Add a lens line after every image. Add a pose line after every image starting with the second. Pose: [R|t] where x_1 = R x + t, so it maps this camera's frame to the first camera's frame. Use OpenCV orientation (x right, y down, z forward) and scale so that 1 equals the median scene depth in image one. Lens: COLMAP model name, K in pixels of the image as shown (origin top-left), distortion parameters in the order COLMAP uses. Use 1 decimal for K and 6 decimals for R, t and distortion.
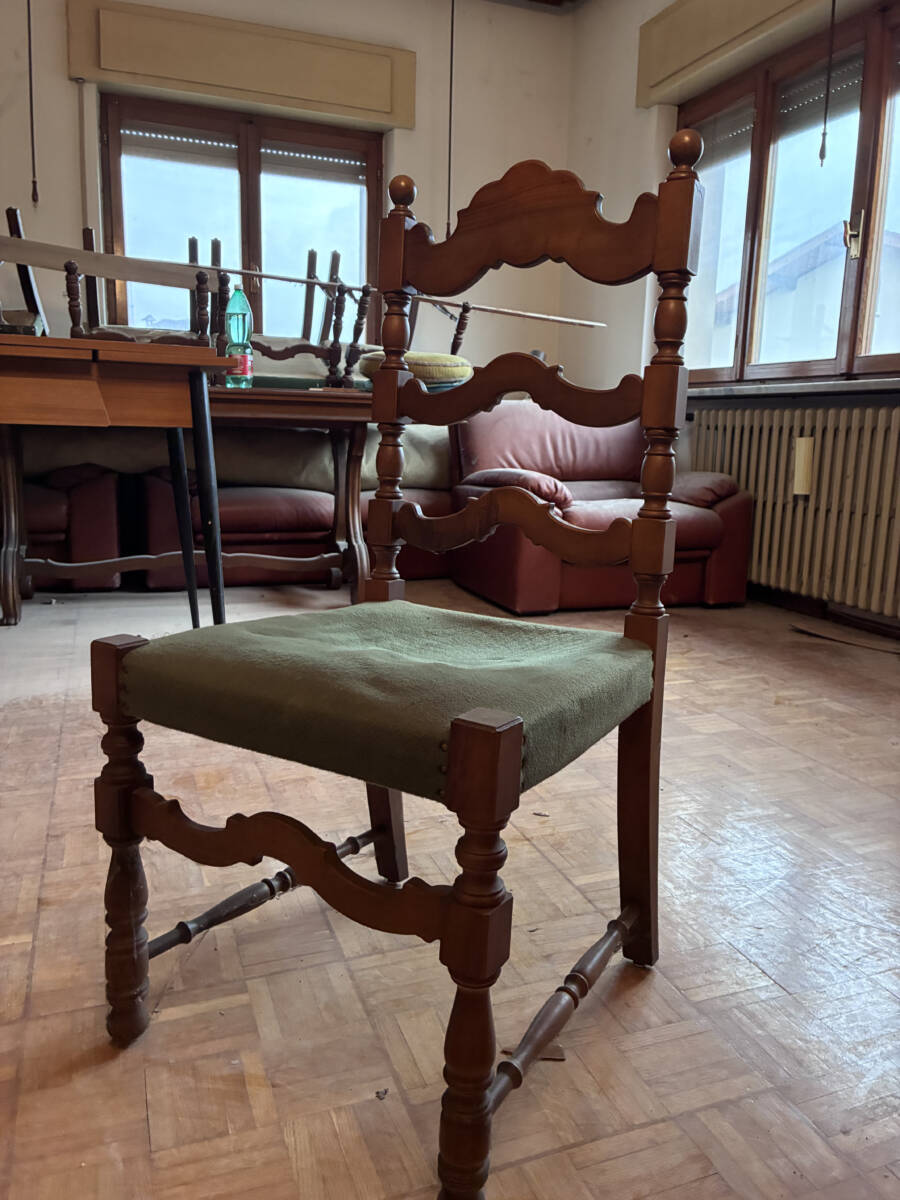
lens RADIAL K [[916.8, 0, 452.9], [0, 916.8, 599.1], [0, 0, 1]] dist [0.048143, -0.049611]
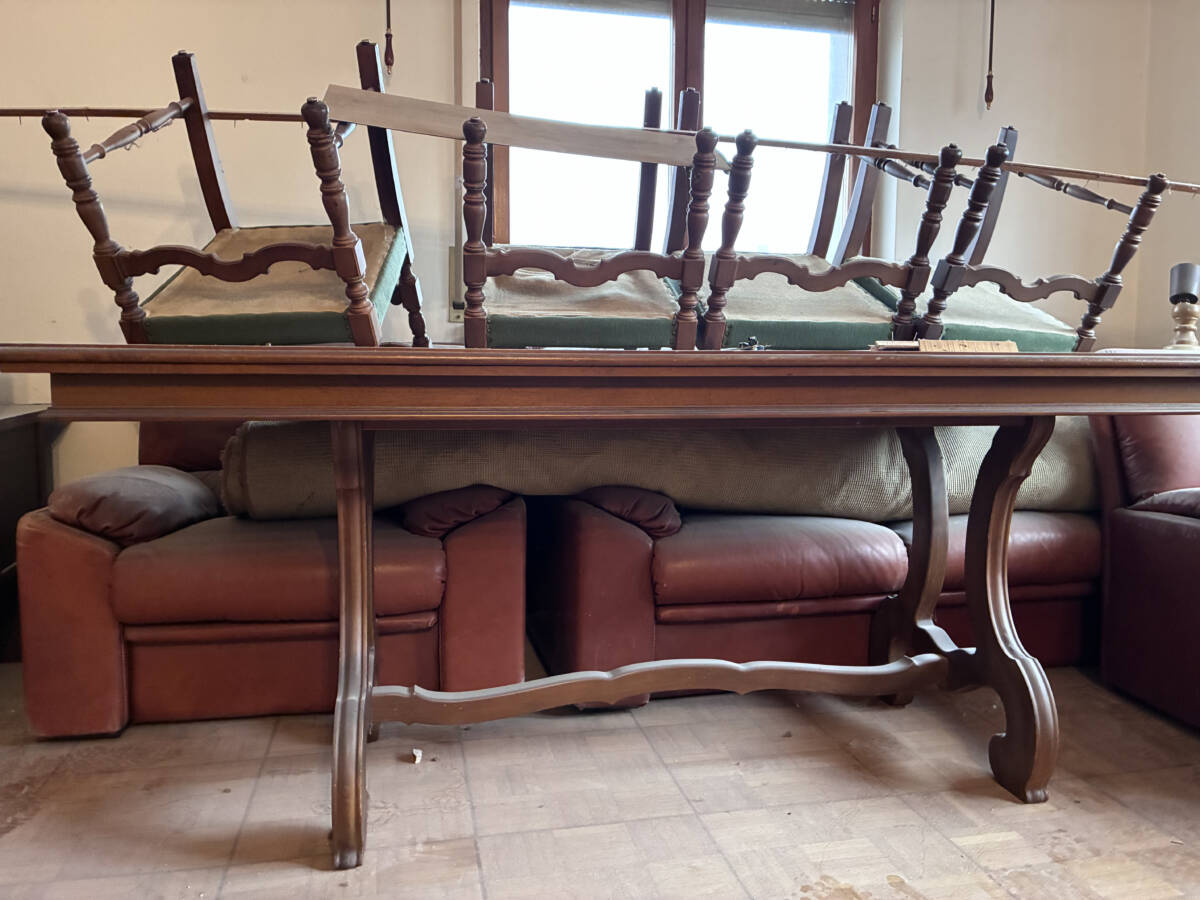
lens RADIAL K [[916.8, 0, 596.5], [0, 916.8, 447.7], [0, 0, 1]] dist [0.048143, -0.049611]
pose [[0.990685, -0.000536, -0.136174, -0.243487], [-0.010915, 0.996462, -0.083333, -0.120283], [0.135737, 0.084043, 0.987174, 0.451821]]
